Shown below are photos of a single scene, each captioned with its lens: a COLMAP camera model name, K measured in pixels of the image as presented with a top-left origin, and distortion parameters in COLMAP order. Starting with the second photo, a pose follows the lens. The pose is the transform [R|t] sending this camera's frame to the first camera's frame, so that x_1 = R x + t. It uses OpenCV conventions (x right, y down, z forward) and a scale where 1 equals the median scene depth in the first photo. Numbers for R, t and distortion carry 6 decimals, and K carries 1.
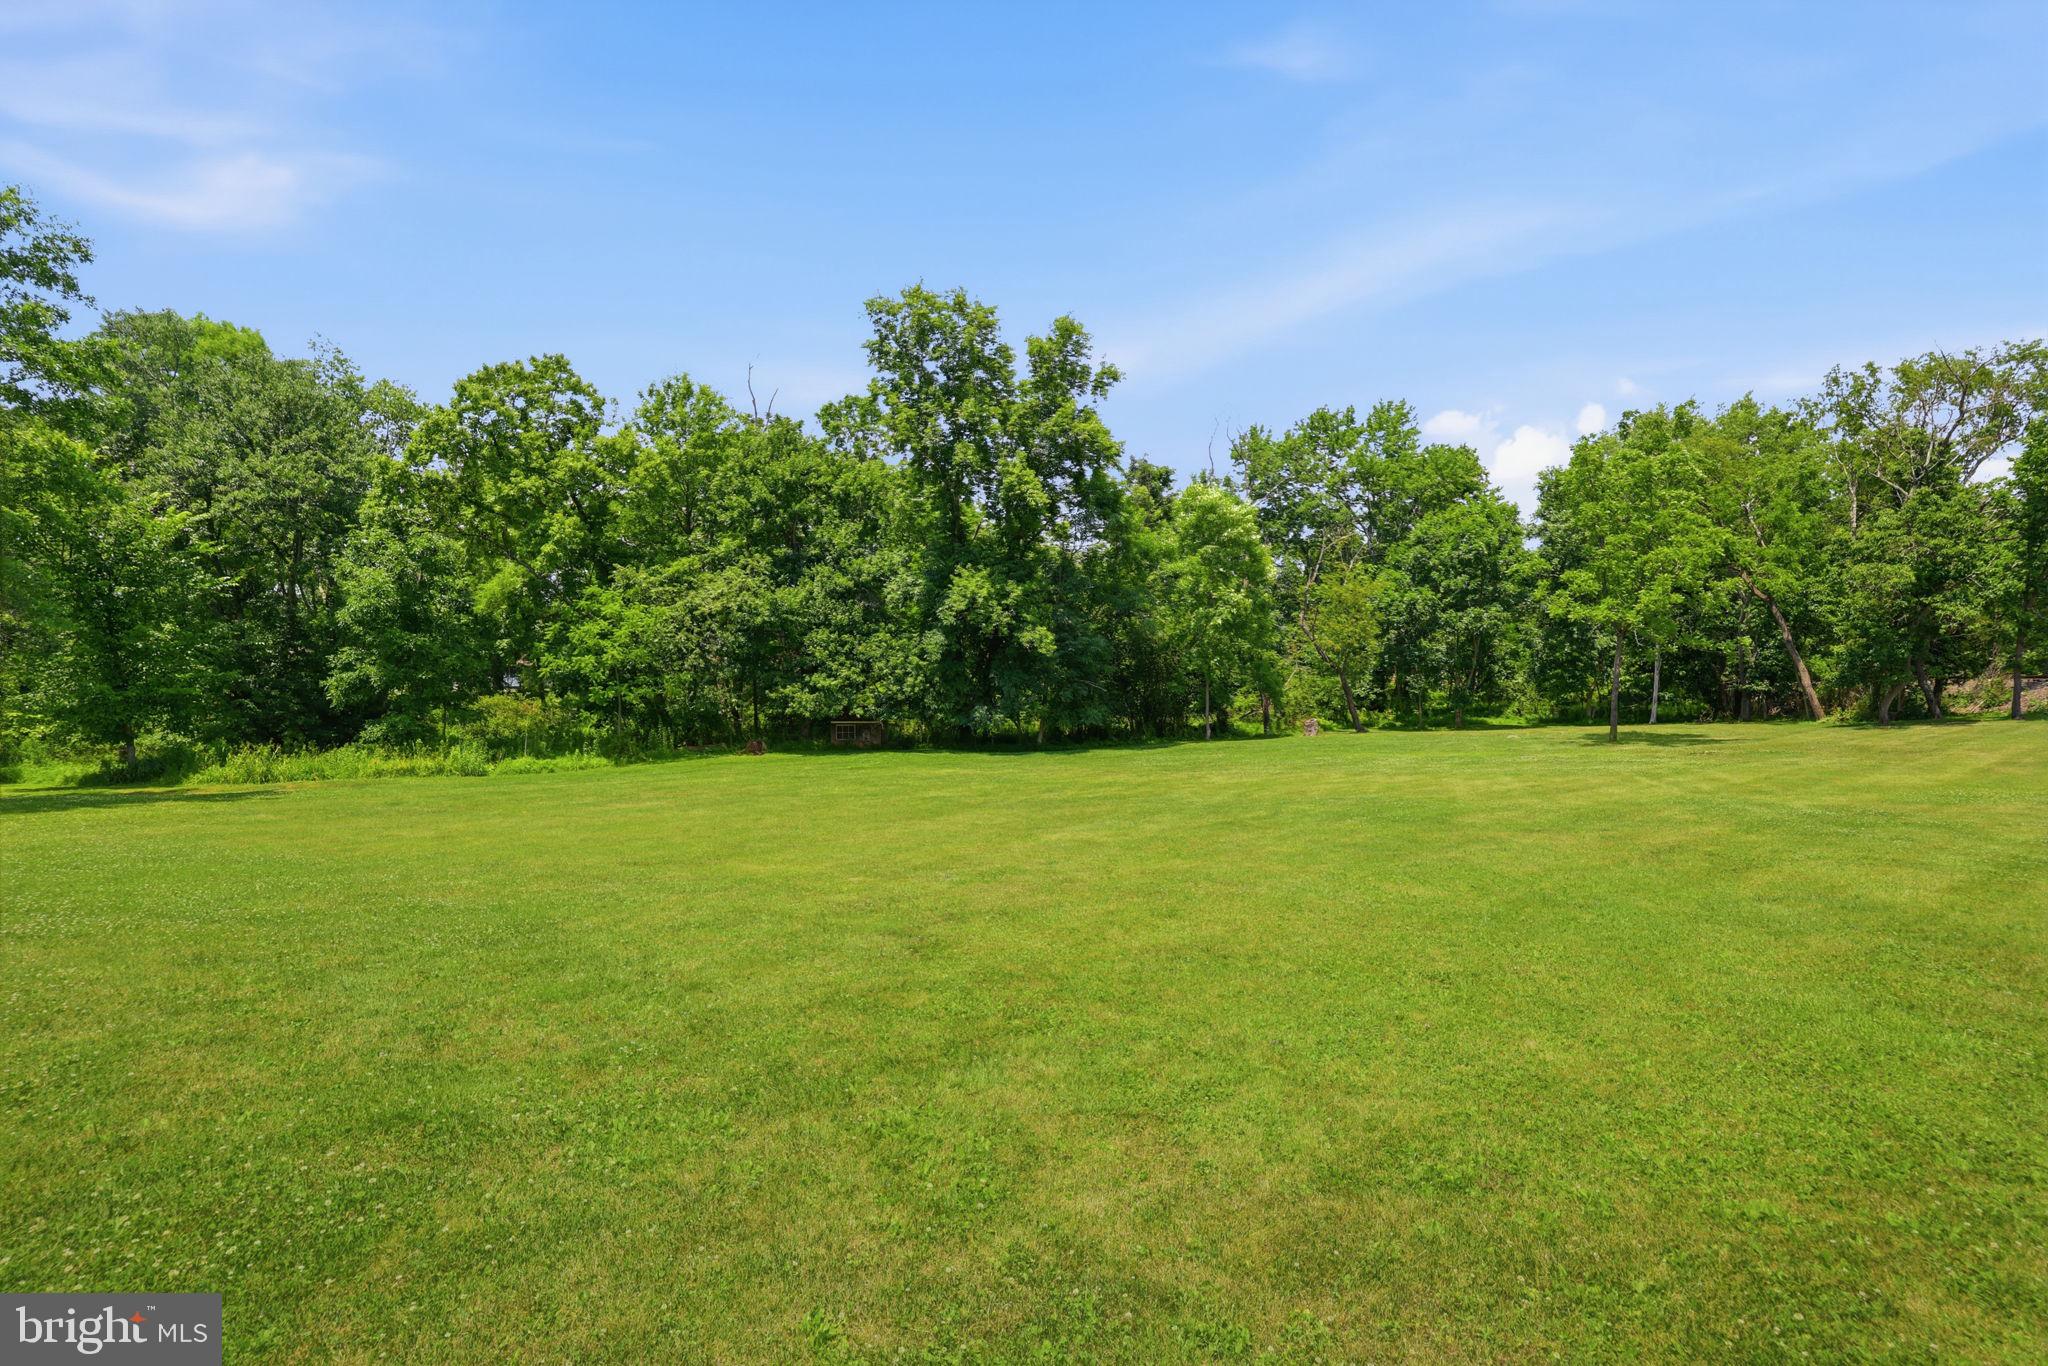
lens RADIAL K [[1029.9, 0, 1011.5], [0, 1029.9, 684.2], [0, 0, 1]] dist [0.000708, 0.000289]
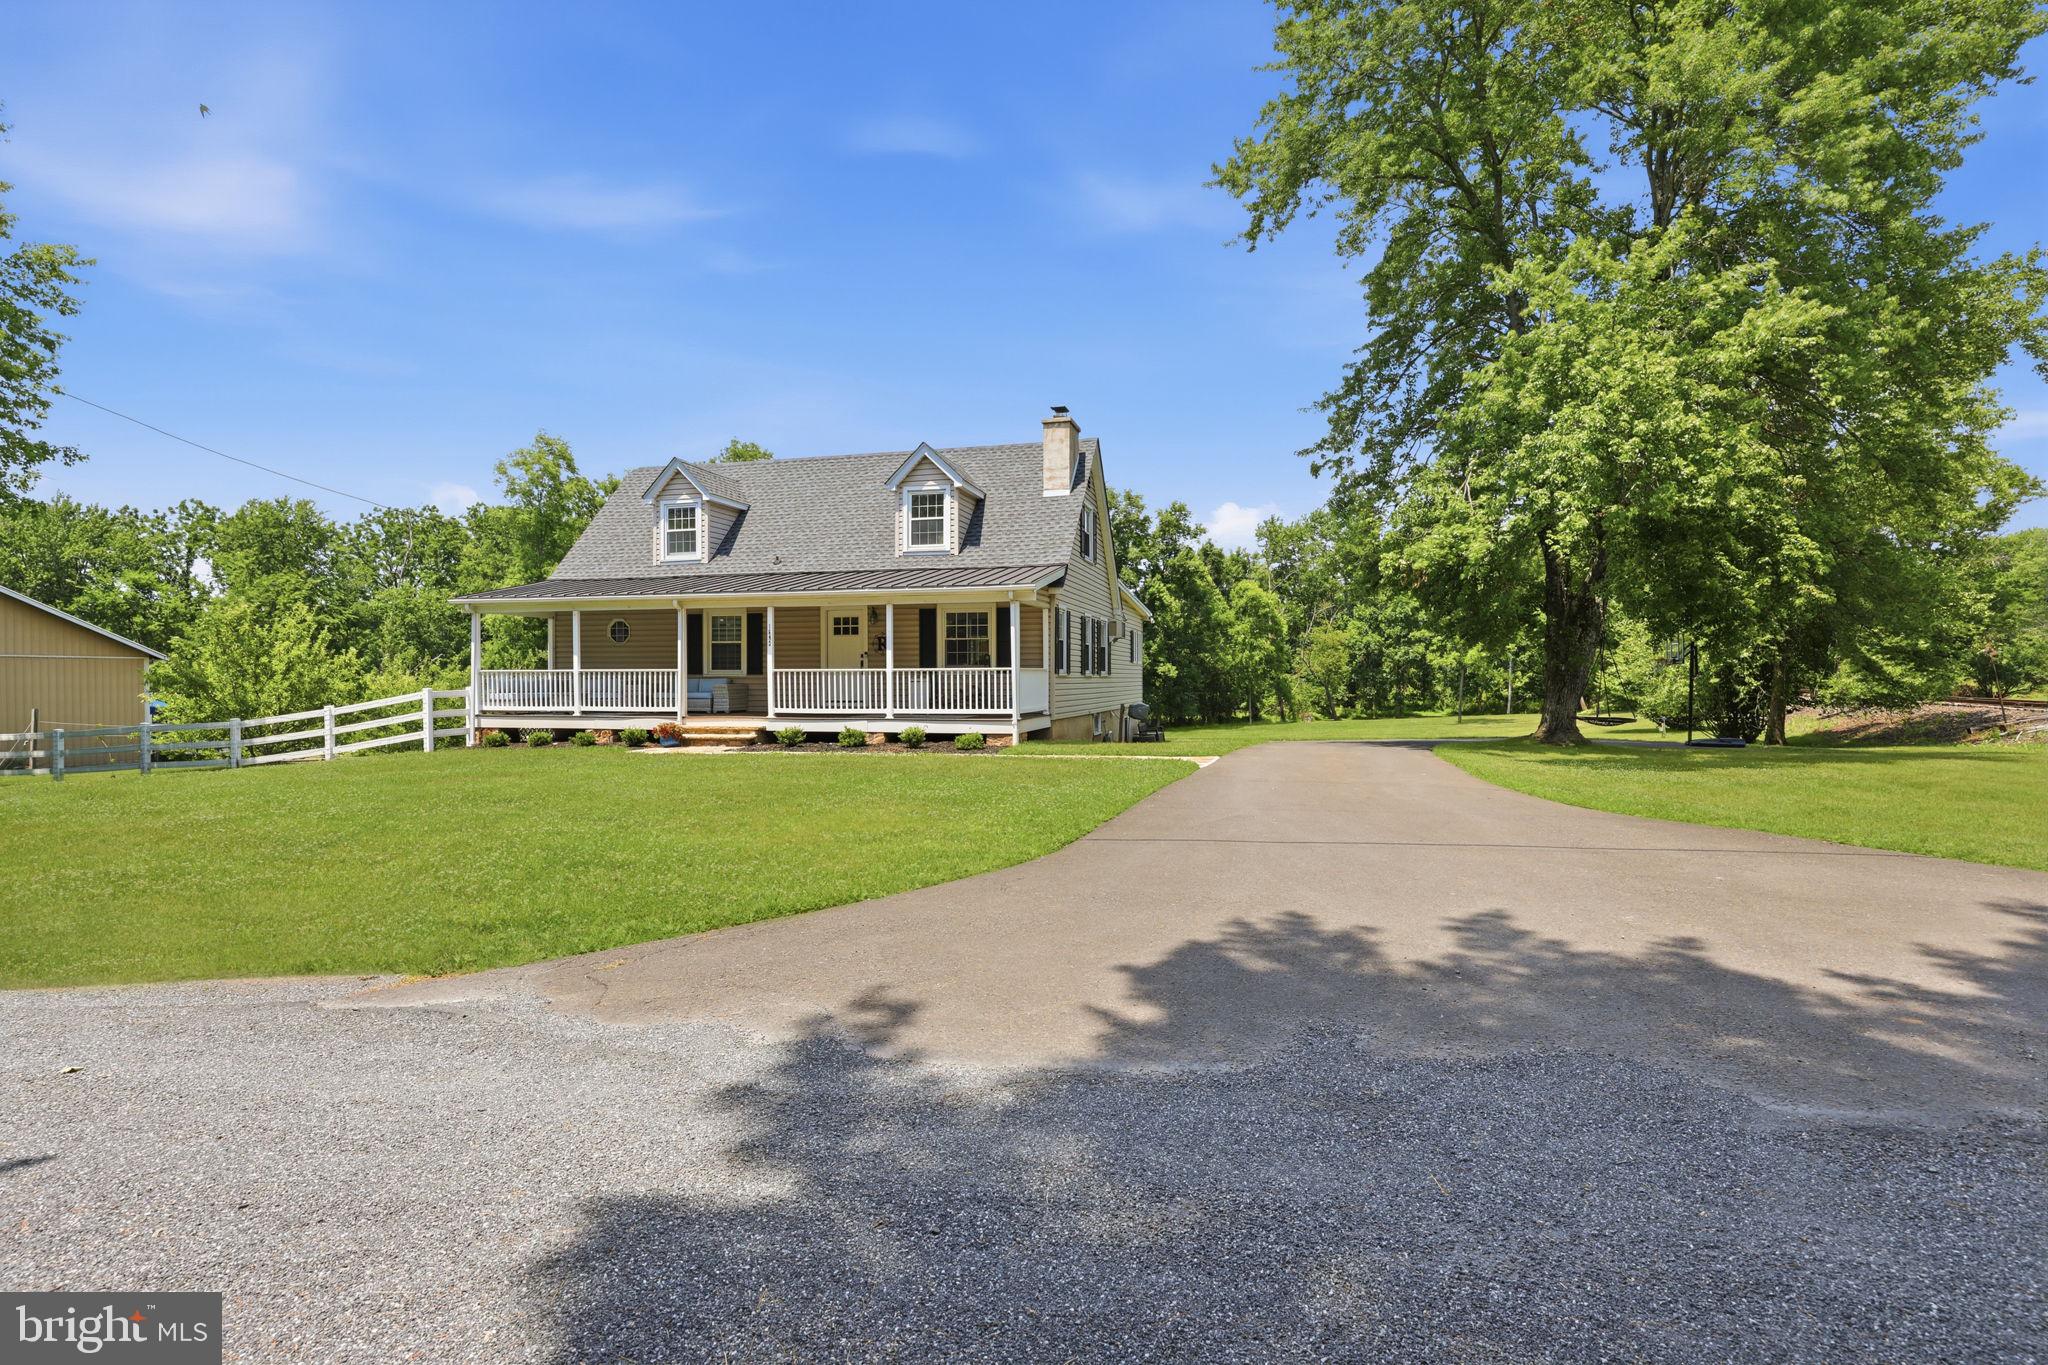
lens RADIAL K [[1029.9, 0, 1036.1], [0, 1029.9, 677.7], [0, 0, 1]] dist [0.000708, 0.000289]
pose [[0.999804, -0.002277, 0.019689, -0.192172], [0.002345, 0.999991, -0.003416, -0.018815], [-0.019681, 0.003461, 0.999800, -0.693220]]
